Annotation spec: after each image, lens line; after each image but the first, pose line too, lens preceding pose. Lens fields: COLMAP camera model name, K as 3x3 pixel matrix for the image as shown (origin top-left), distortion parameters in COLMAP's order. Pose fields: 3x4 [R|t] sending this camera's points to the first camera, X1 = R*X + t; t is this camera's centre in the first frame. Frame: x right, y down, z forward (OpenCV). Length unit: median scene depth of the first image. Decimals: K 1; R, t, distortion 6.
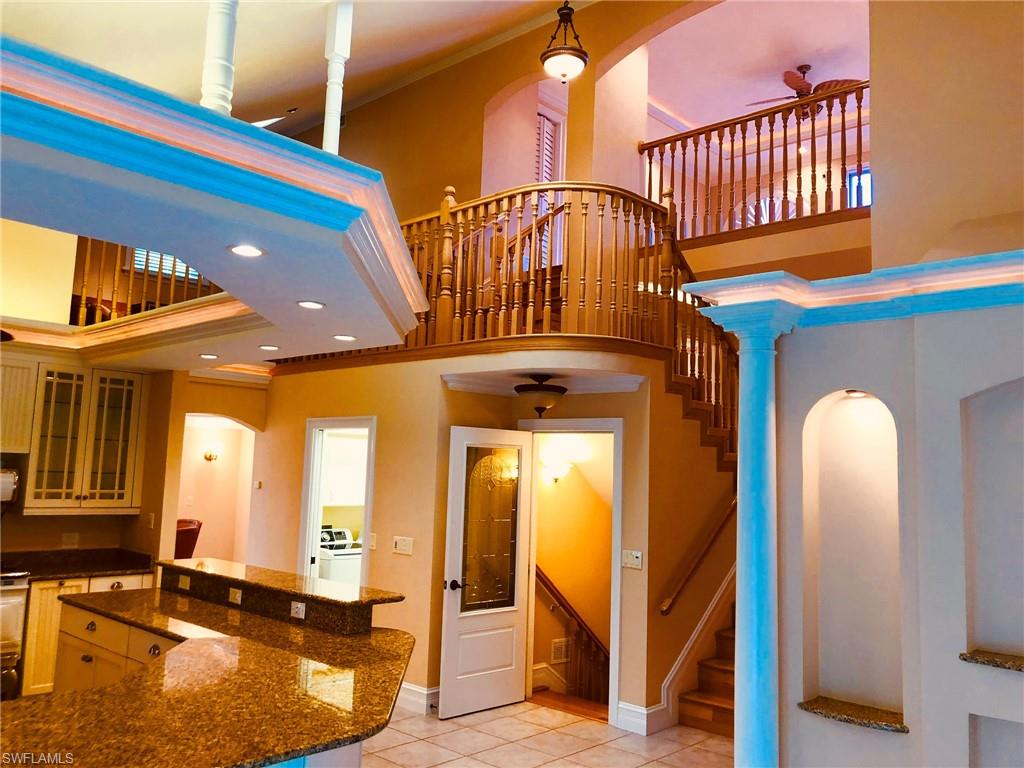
lens RADIAL K [[834.1, 0, 512.0], [0, 834.1, 384.0], [0, 0, 1]] dist [0.035116, -0.062474]
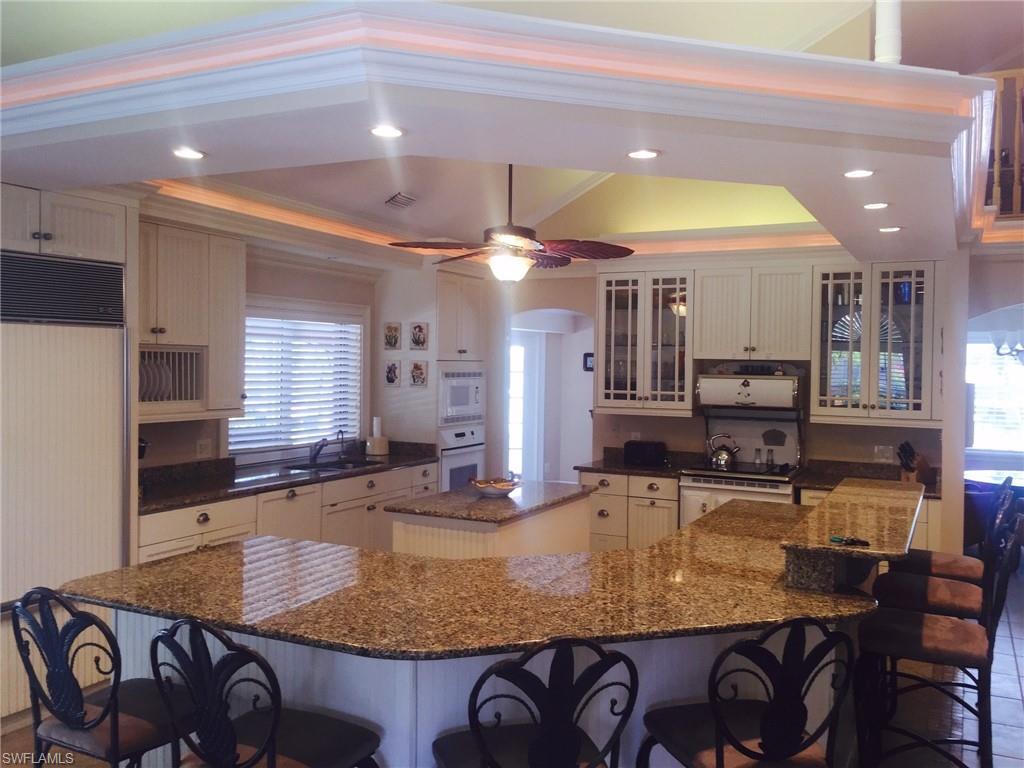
lens RADIAL K [[887.4, 0, 512.0], [0, 887.4, 384.0], [0, 0, 1]] dist [0.065790, 0.000261]
pose [[0.277386, -0.010083, -0.960706, 0.361414], [0.101790, 0.994625, 0.018951, 0.060596], [0.955351, -0.103046, 0.276922, 0.411488]]
